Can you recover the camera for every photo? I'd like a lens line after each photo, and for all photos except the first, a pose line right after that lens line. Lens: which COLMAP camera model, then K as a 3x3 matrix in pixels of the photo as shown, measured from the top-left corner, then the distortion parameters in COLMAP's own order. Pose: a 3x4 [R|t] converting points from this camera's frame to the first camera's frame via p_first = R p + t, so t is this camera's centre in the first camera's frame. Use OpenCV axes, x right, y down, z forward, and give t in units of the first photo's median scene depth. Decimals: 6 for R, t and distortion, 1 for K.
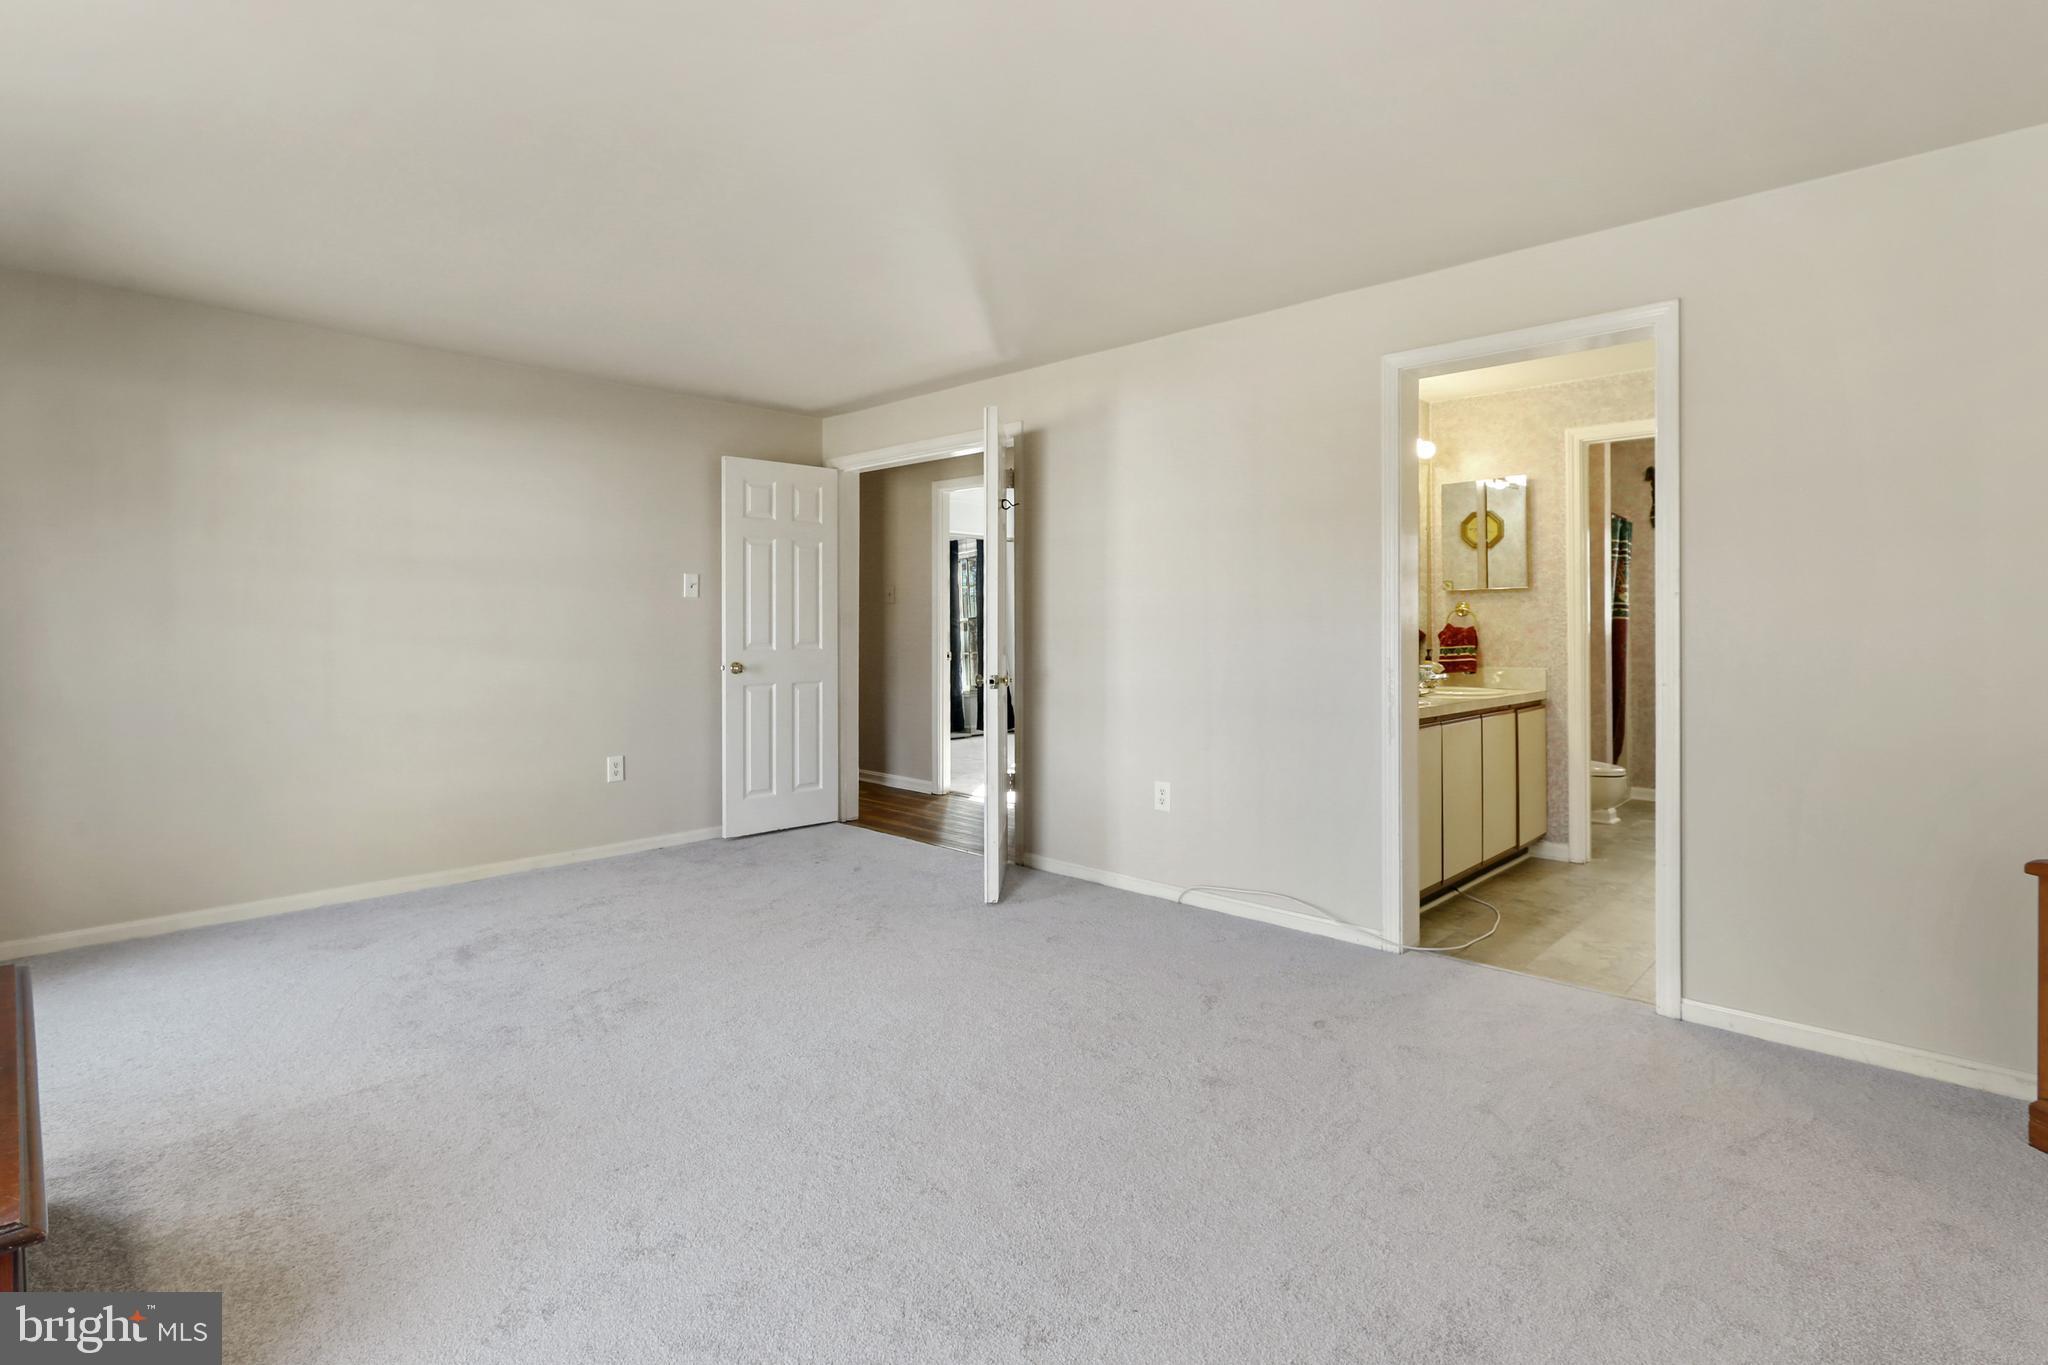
lens RADIAL K [[954.3, 0, 1020.8], [0, 954.3, 616.9], [0, 0, 1]] dist [-0.003489, 0.001470]
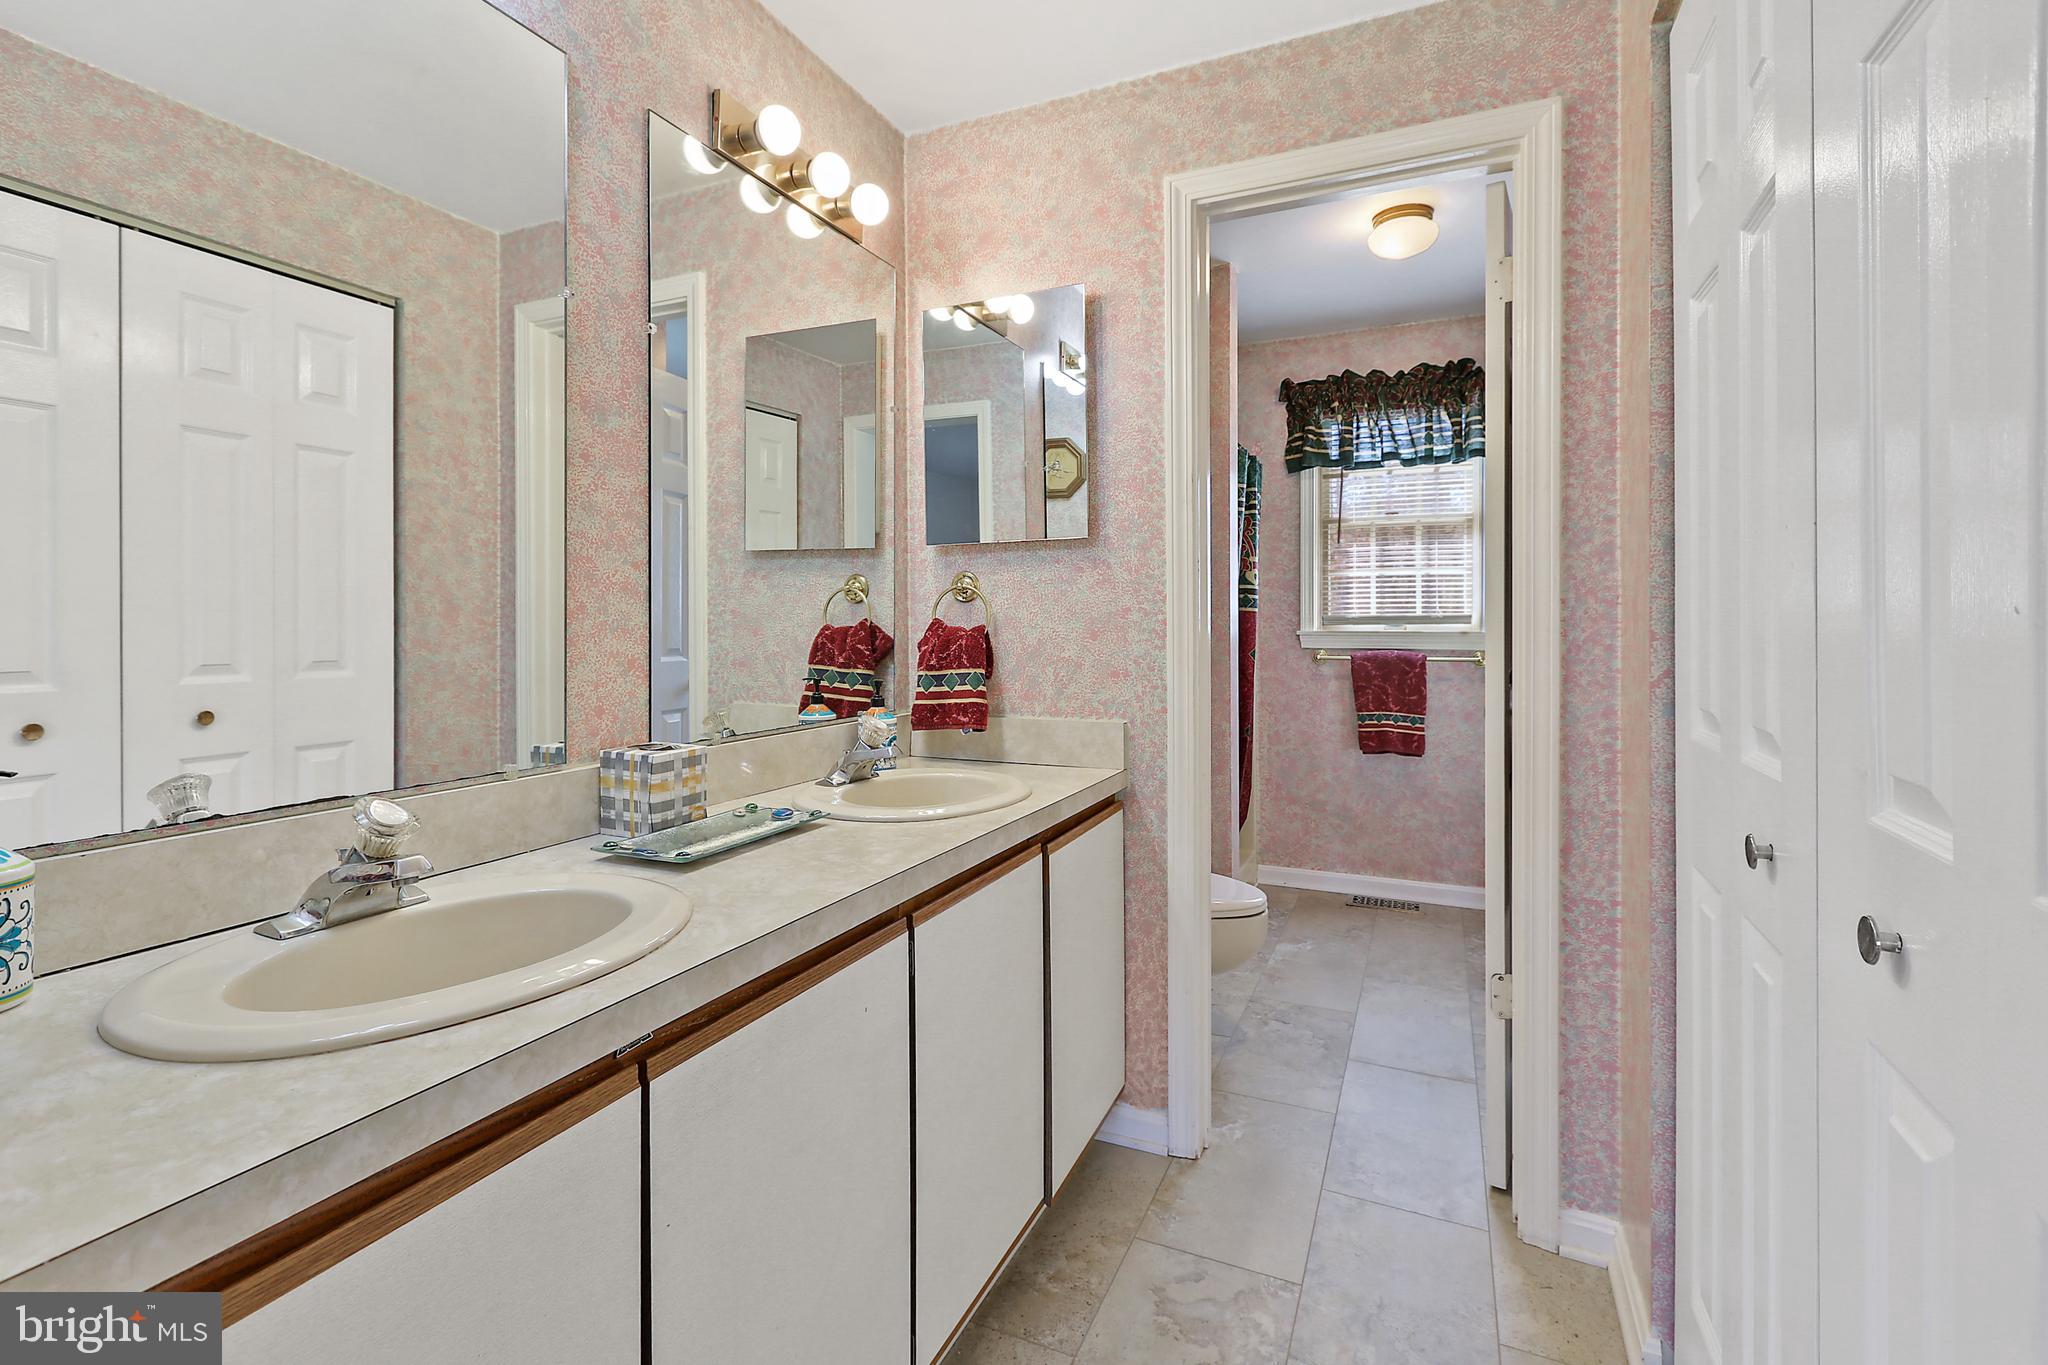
lens RADIAL K [[954.3, 0, 1011.2], [0, 954.3, 619.4], [0, 0, 1]] dist [-0.003489, 0.001470]
pose [[0.942028, -0.001963, 0.335528, 0.339157], [-0.000961, 0.999963, 0.008551, 0.003314], [-0.335532, -0.008377, 0.941991, 0.577413]]
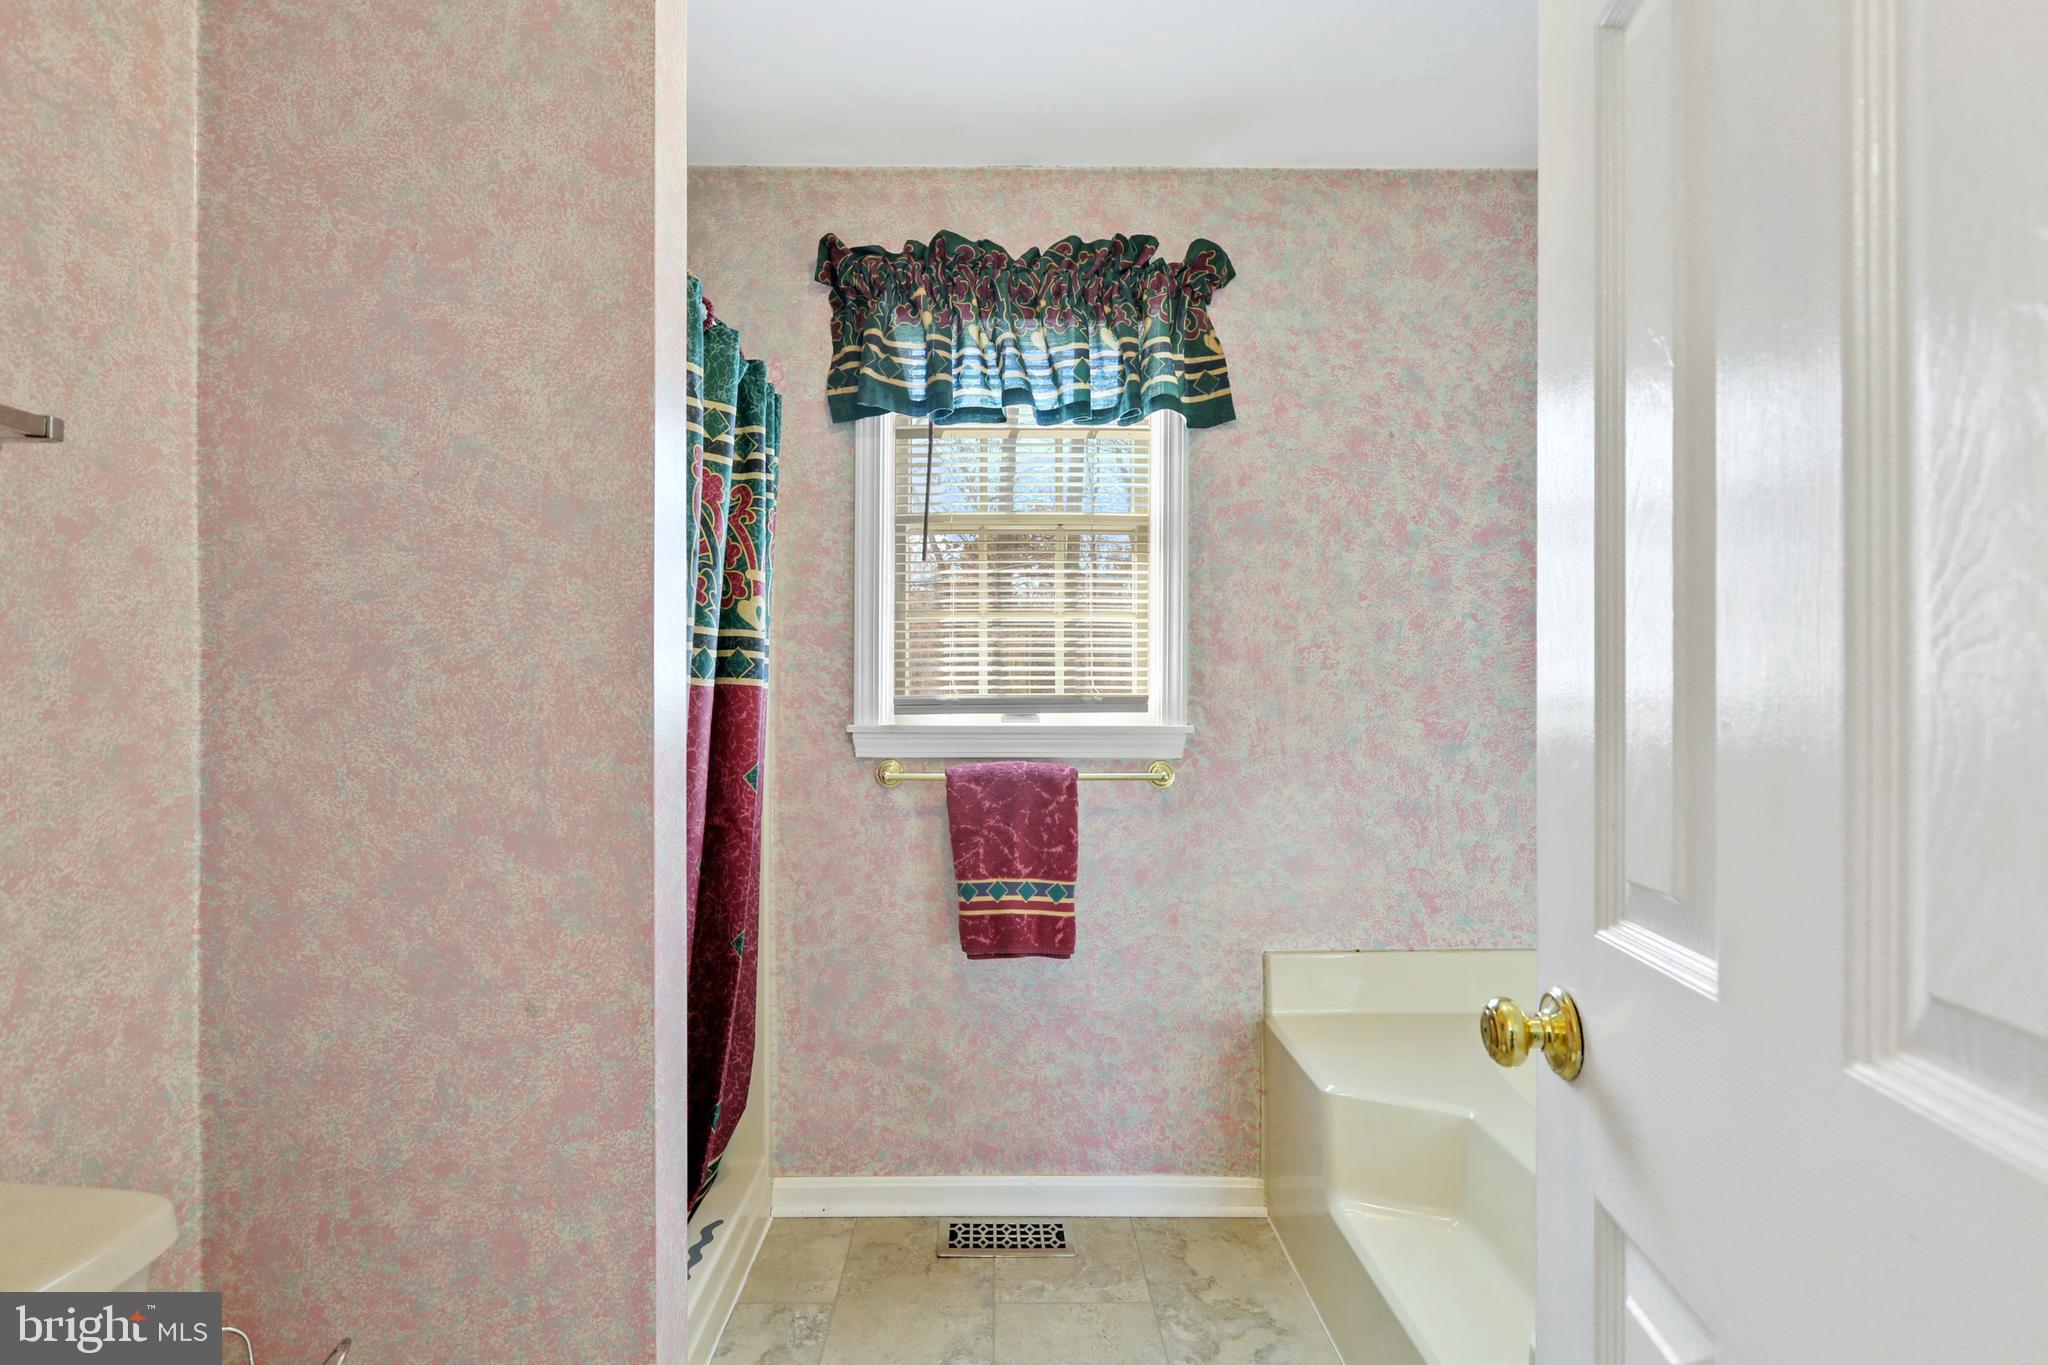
lens RADIAL K [[954.3, 0, 1020.3], [0, 954.3, 693.2], [0, 0, 1]] dist [-0.003489, 0.001470]
pose [[0.707403, 0.007181, 0.706774, 0.615463], [-0.006922, 0.999971, -0.003231, 0.006793], [-0.706777, -0.002606, 0.707432, 0.932481]]
